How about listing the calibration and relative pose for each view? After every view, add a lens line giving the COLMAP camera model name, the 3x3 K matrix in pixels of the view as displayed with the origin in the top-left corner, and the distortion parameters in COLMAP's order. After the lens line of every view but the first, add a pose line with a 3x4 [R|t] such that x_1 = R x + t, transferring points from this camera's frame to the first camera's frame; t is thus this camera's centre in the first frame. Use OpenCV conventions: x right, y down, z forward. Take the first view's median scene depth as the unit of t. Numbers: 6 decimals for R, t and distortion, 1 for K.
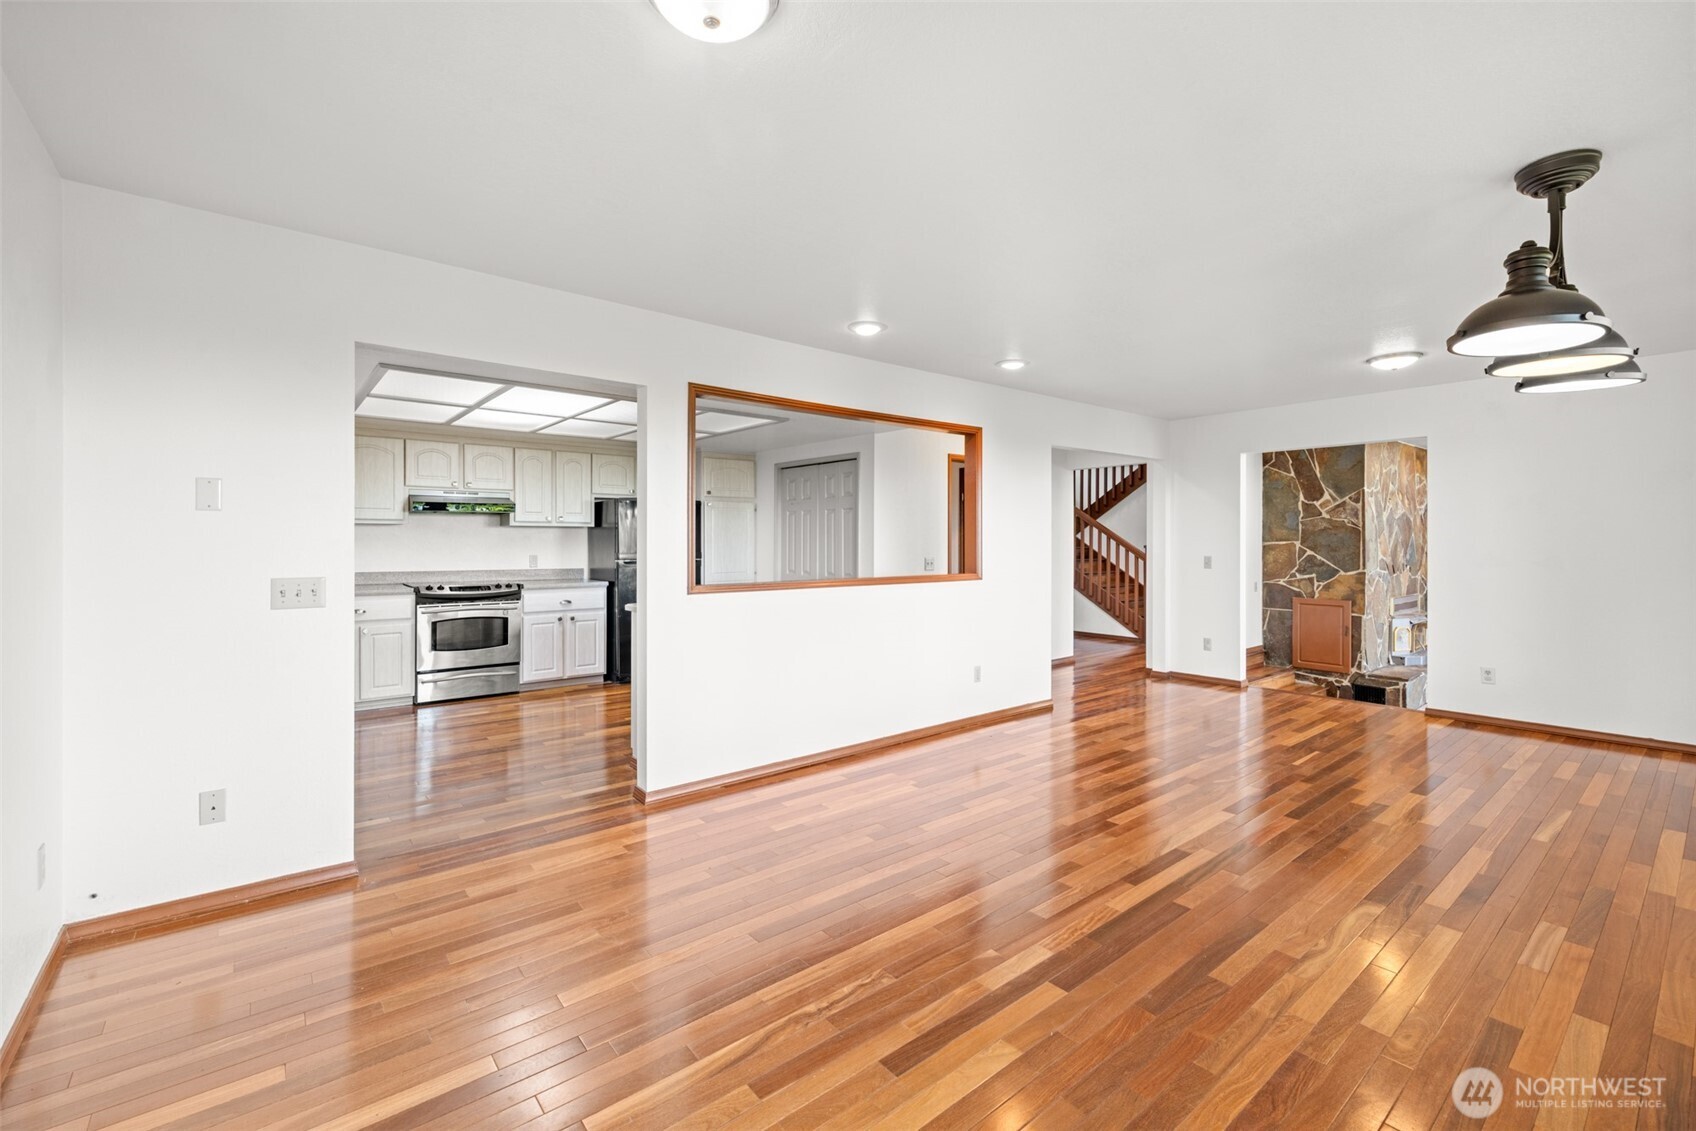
lens RADIAL K [[721.8, 0, 847.4], [0, 721.8, 559.4], [0, 0, 1]] dist [0.005122, 0.000231]
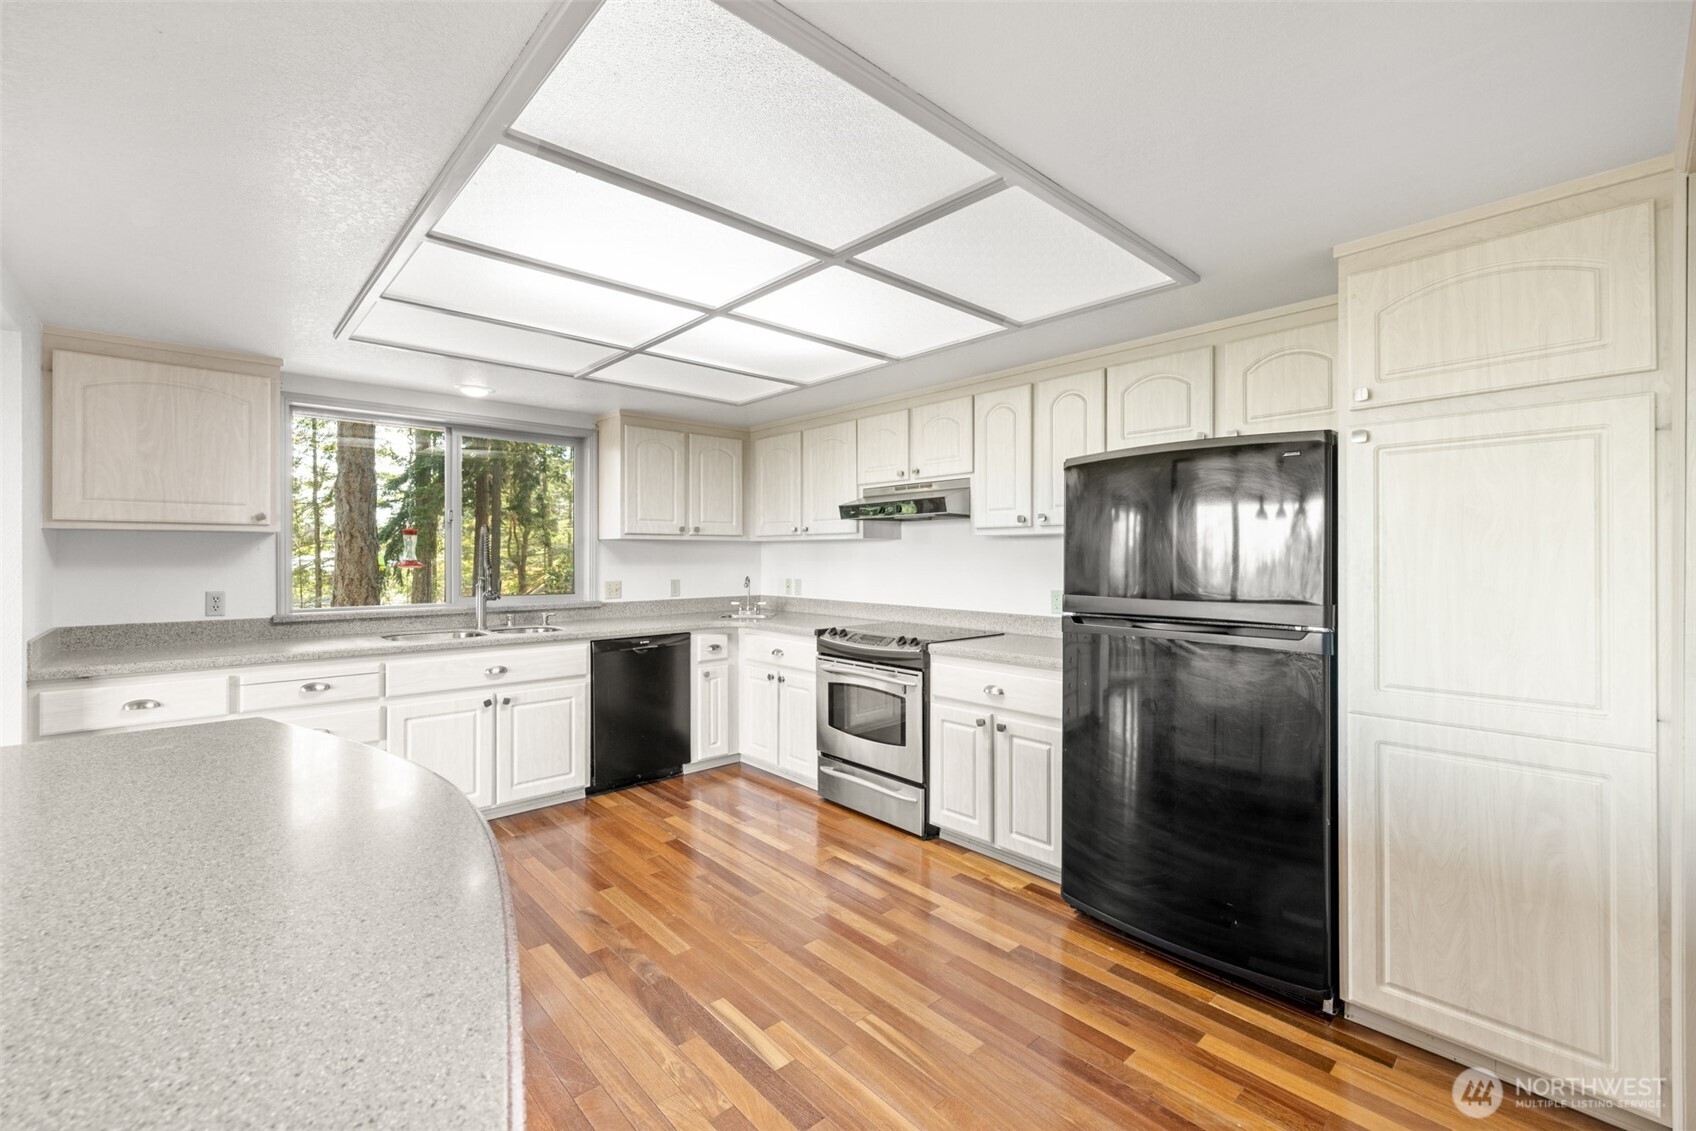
lens RADIAL K [[721.8, 0, 847.4], [0, 721.8, 559.4], [0, 0, 1]] dist [0.005122, 0.000231]
pose [[0.046580, -0.001555, -0.998913, 0.094588], [-0.010655, 0.999941, -0.002053, -0.026722], [0.998858, 0.010739, 0.046561, 0.940349]]
